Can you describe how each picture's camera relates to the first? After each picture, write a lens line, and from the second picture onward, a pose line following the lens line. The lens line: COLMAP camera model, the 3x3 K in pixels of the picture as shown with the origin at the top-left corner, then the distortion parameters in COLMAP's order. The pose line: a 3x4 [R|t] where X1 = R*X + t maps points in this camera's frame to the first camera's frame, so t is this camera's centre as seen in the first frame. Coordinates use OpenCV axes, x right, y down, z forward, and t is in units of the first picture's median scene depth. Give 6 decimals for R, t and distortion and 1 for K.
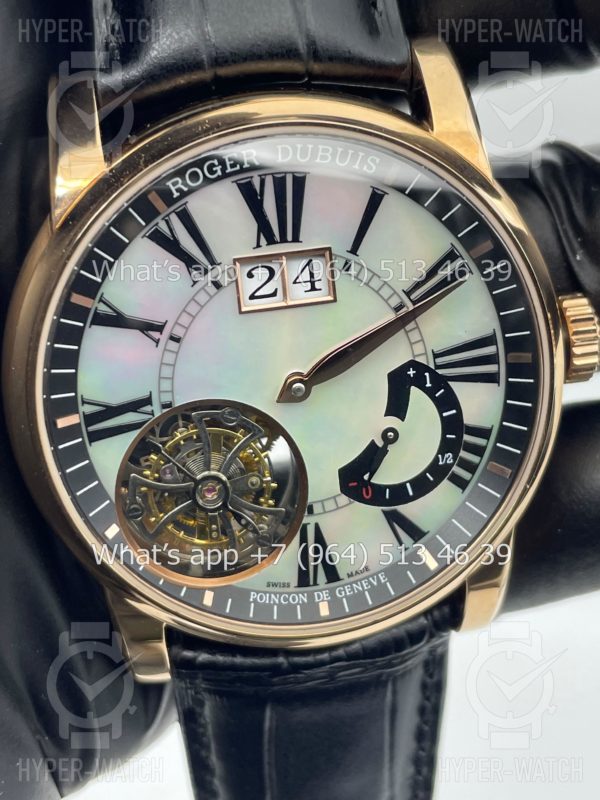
lens RADIAL K [[1262.6, 0, 300.0], [0, 1262.6, 400.0], [0, 0, 1]] dist [0.116901, -0.102866]
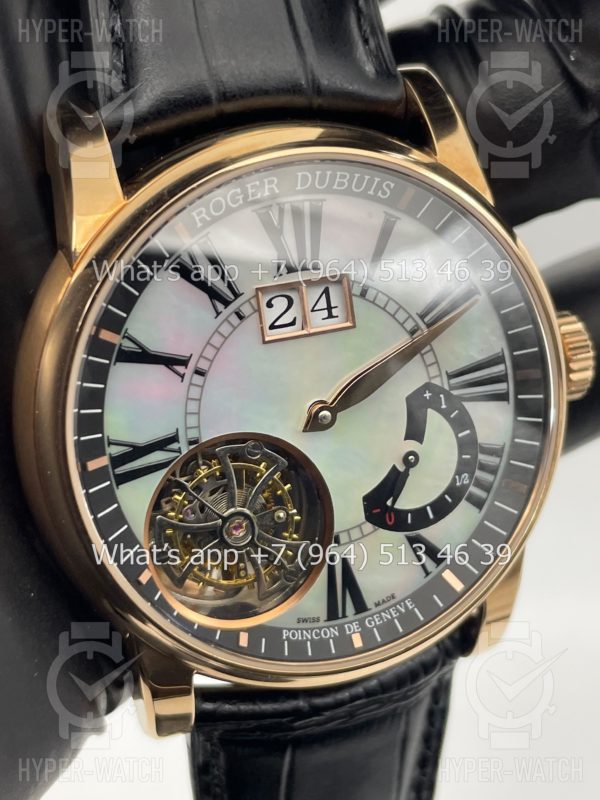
lens RADIAL K [[1262.6, 0, 300.0], [0, 1262.6, 400.0], [0, 0, 1]] dist [0.116901, -0.102866]
pose [[0.982072, -0.058443, 0.179218, -0.193429], [0.069971, 0.995821, -0.058688, 0.034418], [-0.175039, 0.070176, 0.982057, 0.028919]]
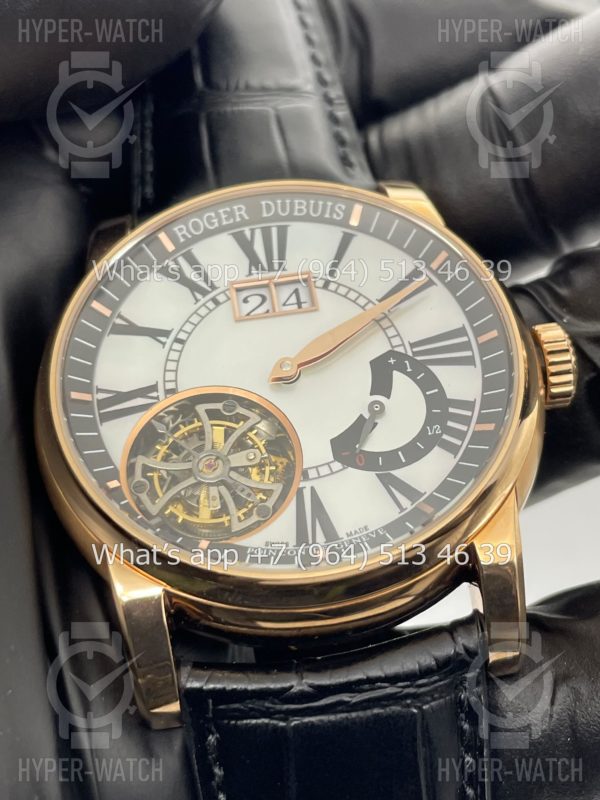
lens RADIAL K [[1262.6, 0, 300.0], [0, 1262.6, 400.0], [0, 0, 1]] dist [0.116901, -0.102866]
pose [[0.983952, -0.129214, -0.123057, 0.141155], [0.009826, 0.727834, -0.685683, 0.762839], [0.178165, 0.673469, 0.717423, 0.218733]]
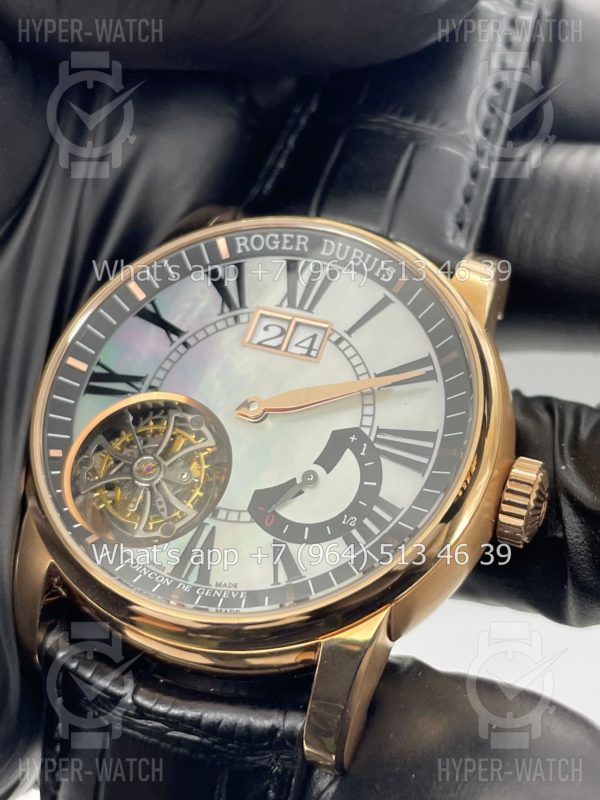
lens RADIAL K [[1262.6, 0, 300.0], [0, 1262.6, 400.0], [0, 0, 1]] dist [0.116901, -0.102866]
pose [[0.856586, 0.238116, -0.457778, 0.547453], [-0.478381, 0.699009, -0.531544, 0.565210], [0.193422, 0.674305, 0.712671, 0.185063]]
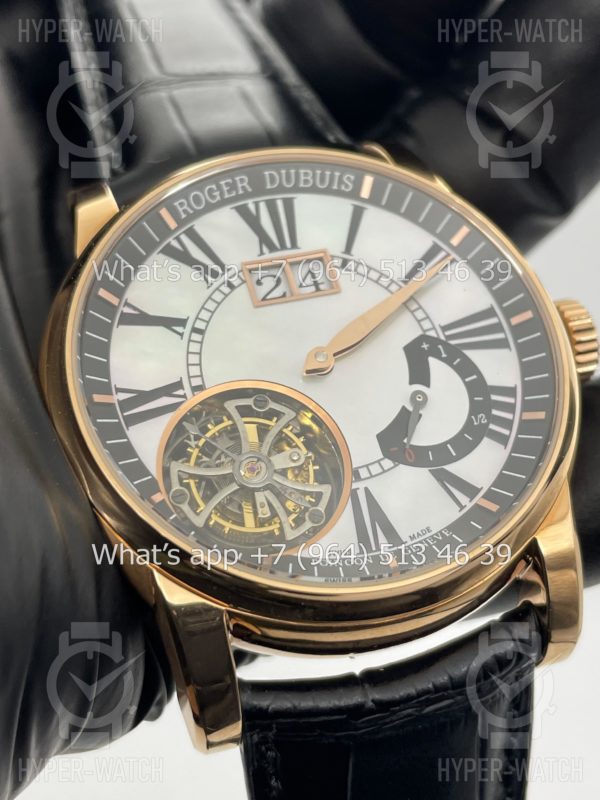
lens RADIAL K [[1262.6, 0, 300.0], [0, 1262.6, 400.0], [0, 0, 1]] dist [0.116901, -0.102866]
pose [[0.984507, -0.160586, 0.070415, -0.095534], [0.169867, 0.773865, -0.610145, 0.638327], [0.043489, 0.612654, 0.789154, 0.196934]]
